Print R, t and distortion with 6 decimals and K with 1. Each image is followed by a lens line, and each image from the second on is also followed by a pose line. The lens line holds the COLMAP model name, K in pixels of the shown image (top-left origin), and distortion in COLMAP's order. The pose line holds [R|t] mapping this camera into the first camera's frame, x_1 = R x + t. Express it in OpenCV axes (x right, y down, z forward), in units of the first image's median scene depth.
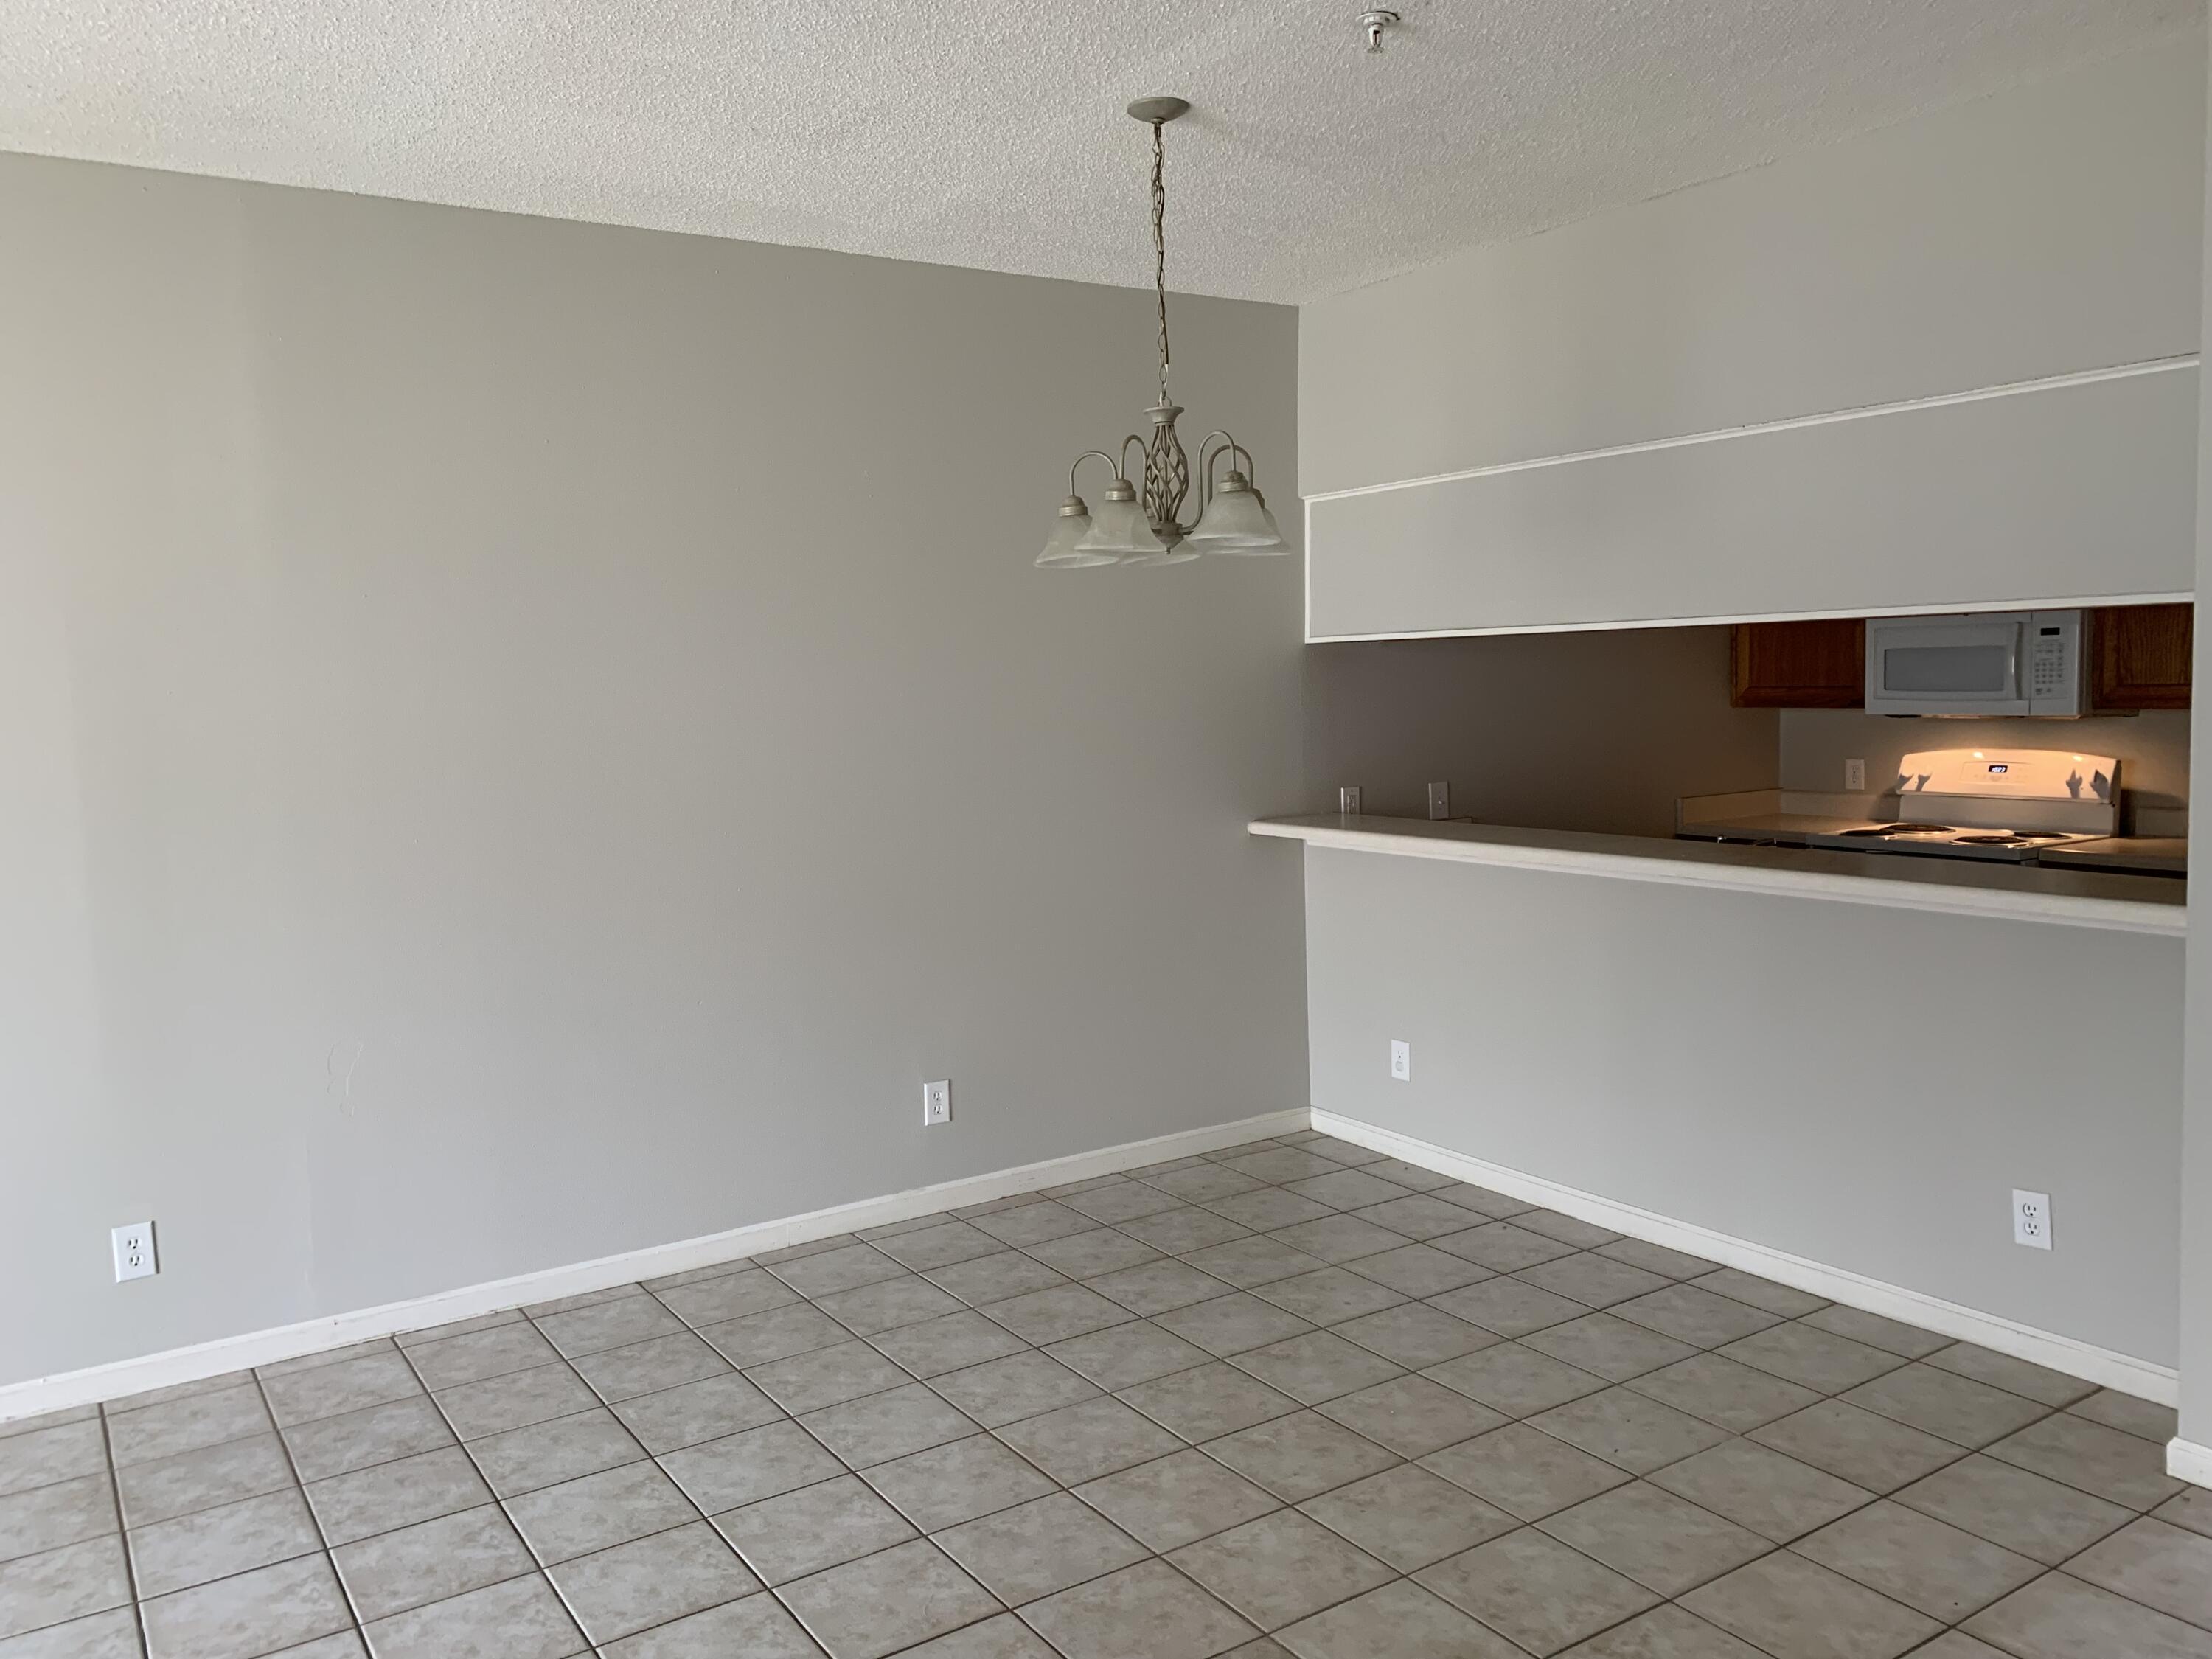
lens RADIAL K [[1812.1, 0, 1106.0], [0, 1812.1, 829.5], [0, 0, 1]] dist [0.096037, -0.160149]
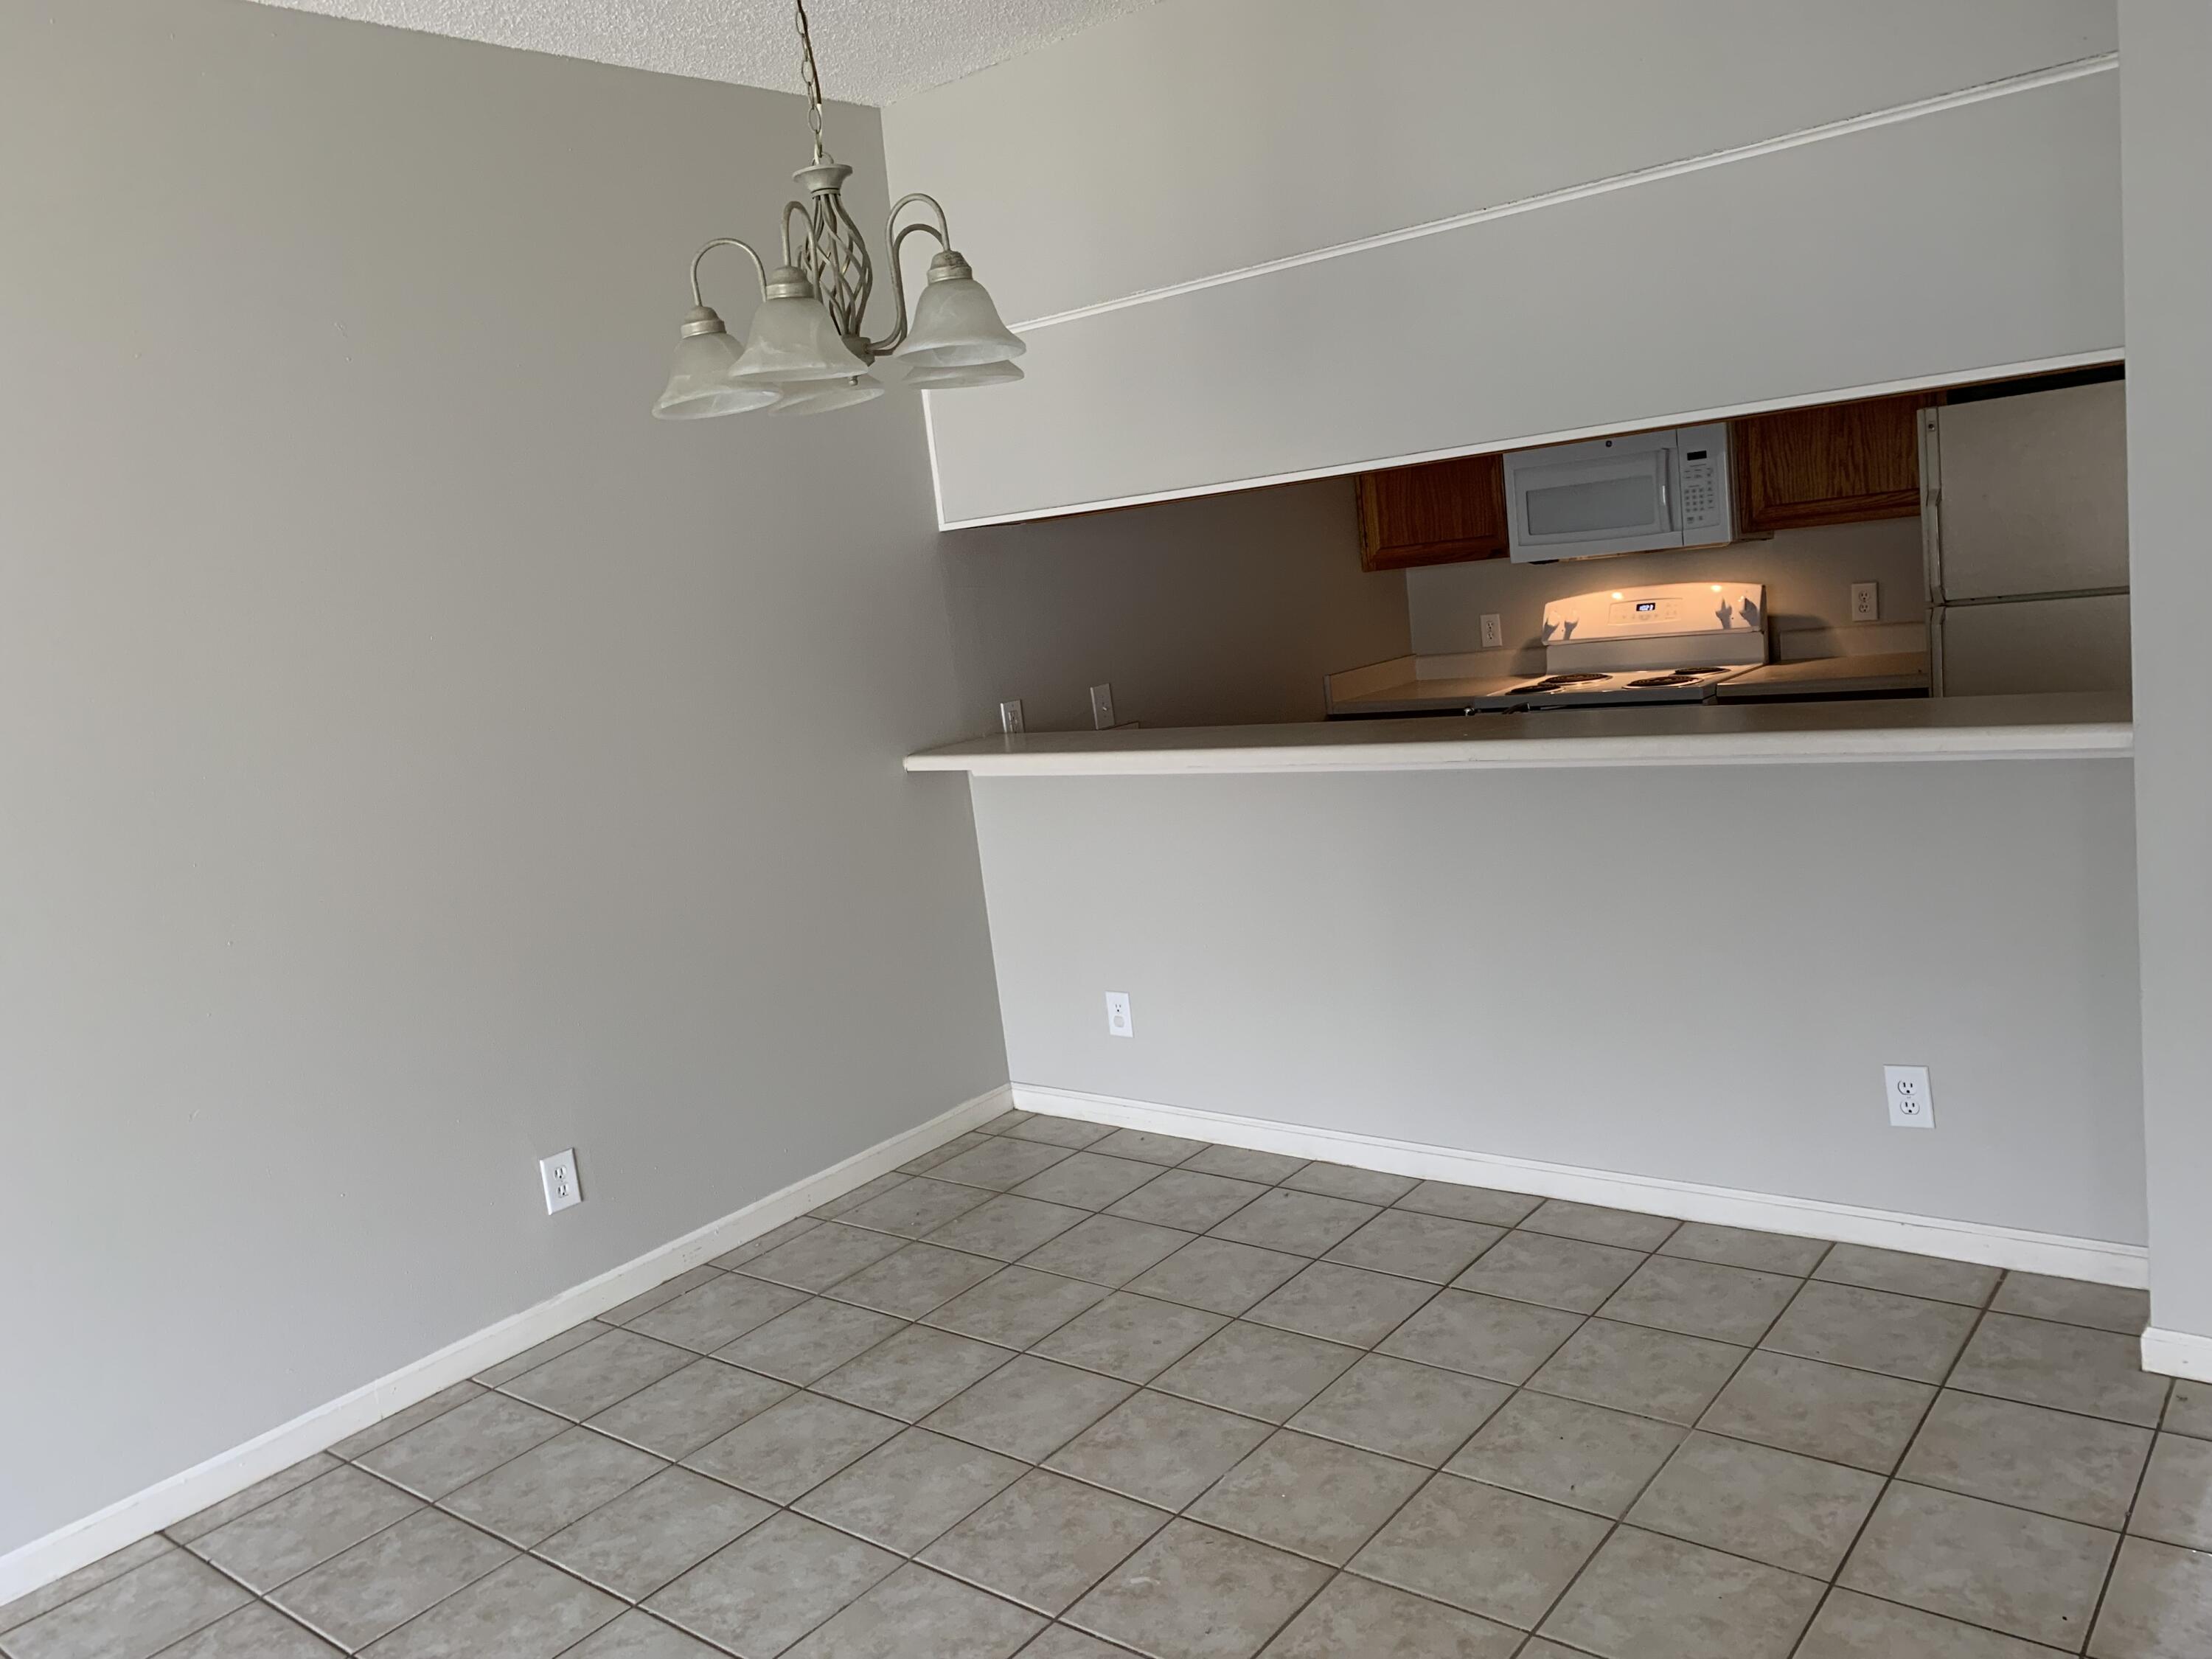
lens RADIAL K [[1701.0, 0, 1102.6], [0, 1701.0, 841.6], [0, 0, 1]] dist [0.040805, -0.034754]
pose [[0.946696, -0.135828, 0.292090, -0.074744], [0.119656, 0.990156, 0.072626, -0.013407], [-0.299079, -0.033804, 0.953629, 0.289978]]
